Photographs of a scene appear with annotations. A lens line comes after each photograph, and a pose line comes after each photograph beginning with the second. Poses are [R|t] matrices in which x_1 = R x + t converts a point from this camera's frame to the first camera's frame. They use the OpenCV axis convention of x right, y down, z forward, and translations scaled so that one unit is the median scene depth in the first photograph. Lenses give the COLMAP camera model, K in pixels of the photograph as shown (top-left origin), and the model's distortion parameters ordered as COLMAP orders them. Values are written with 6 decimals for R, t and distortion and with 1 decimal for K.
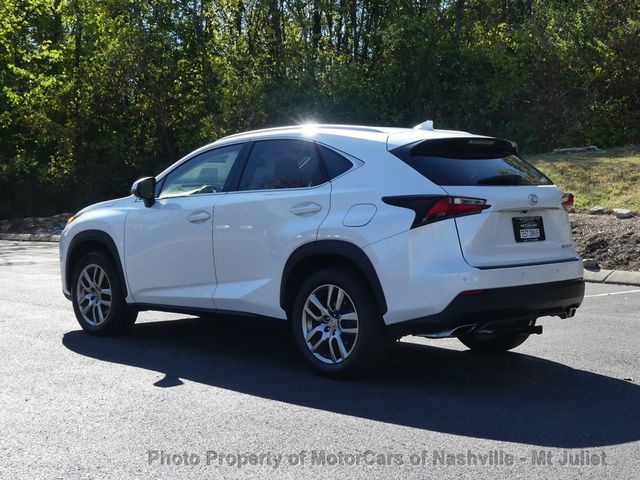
lens RADIAL K [[1060.3, 0, 320.0], [0, 1060.3, 240.0], [0, 0, 1]] dist [-0.031534, 0.043921]
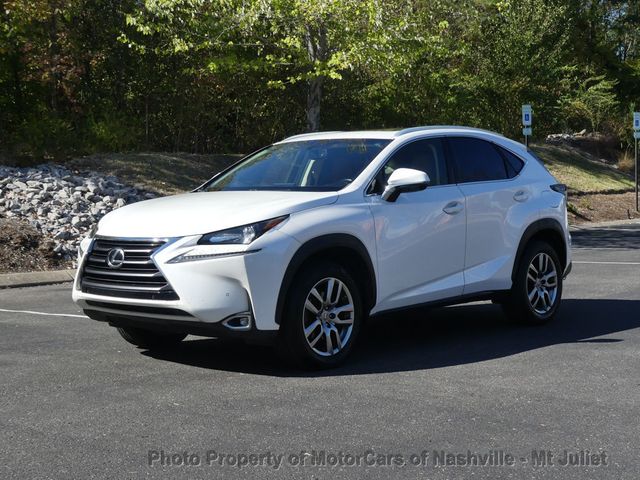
lens RADIAL K [[1060.3, 0, 320.0], [0, 1060.3, 240.0], [0, 0, 1]] dist [-0.031534, 0.043921]
pose [[-0.058965, -0.045389, 0.997228, -1.280321], [0.074549, 0.995976, 0.049740, -0.060298], [-0.995472, 0.077276, -0.055344, 1.341387]]
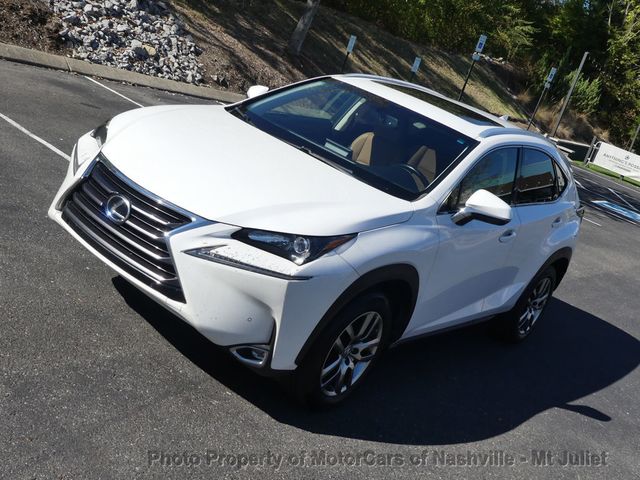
lens RADIAL K [[755.0, 0, 320.0], [0, 755.0, 240.0], [0, 0, 1]] dist [-0.014765, -0.004513]
pose [[-0.110643, -0.315329, 0.942510, -0.794977], [-0.285901, 0.918346, 0.273682, -0.171421], [-0.951850, -0.239183, -0.191762, 1.440000]]
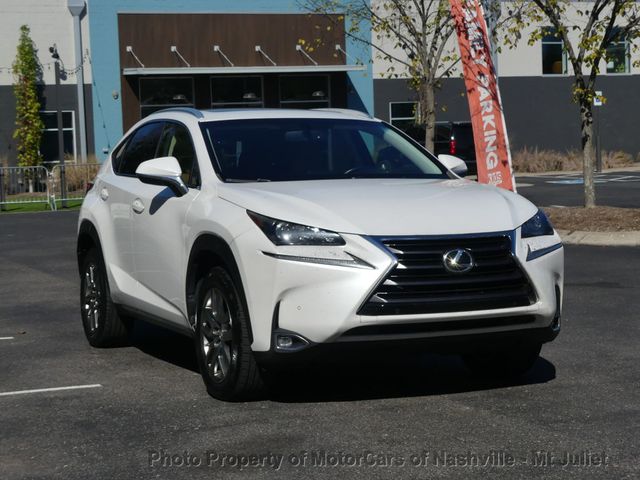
lens RADIAL K [[1323.7, 0, 320.0], [0, 1323.7, 240.0], [0, 0, 1]] dist [-0.048575, 0.073492]
pose [[-0.932516, 0.003174, 0.361116, -0.533624], [0.042600, 0.993946, 0.101272, -0.125431], [-0.358608, 0.109821, -0.927006, 2.404881]]
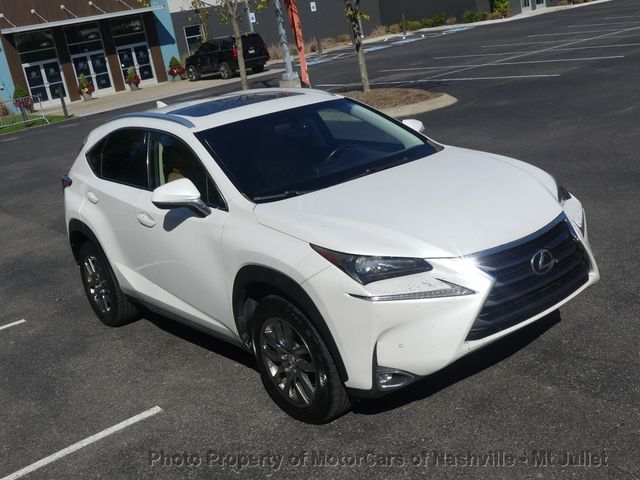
lens RADIAL K [[755.0, 0, 320.0], [0, 755.0, 240.0], [0, 0, 1]] dist [-0.014765, -0.004513]
pose [[-0.979421, 0.127937, 0.156095, -0.210157], [0.171671, 0.934775, 0.311005, -0.219530], [-0.106125, 0.331402, -0.937502, 1.997863]]
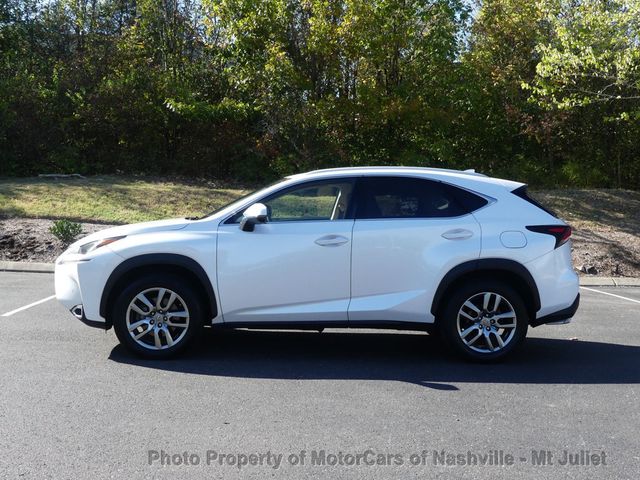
lens RADIAL K [[755.0, 0, 320.0], [0, 755.0, 240.0], [0, 0, 1]] dist [-0.014765, -0.004513]
pose [[0.668705, -0.011882, 0.743433, -0.816687], [0.020972, 0.999776, -0.002885, -0.024357], [-0.743232, 0.017521, 0.668804, 0.526641]]
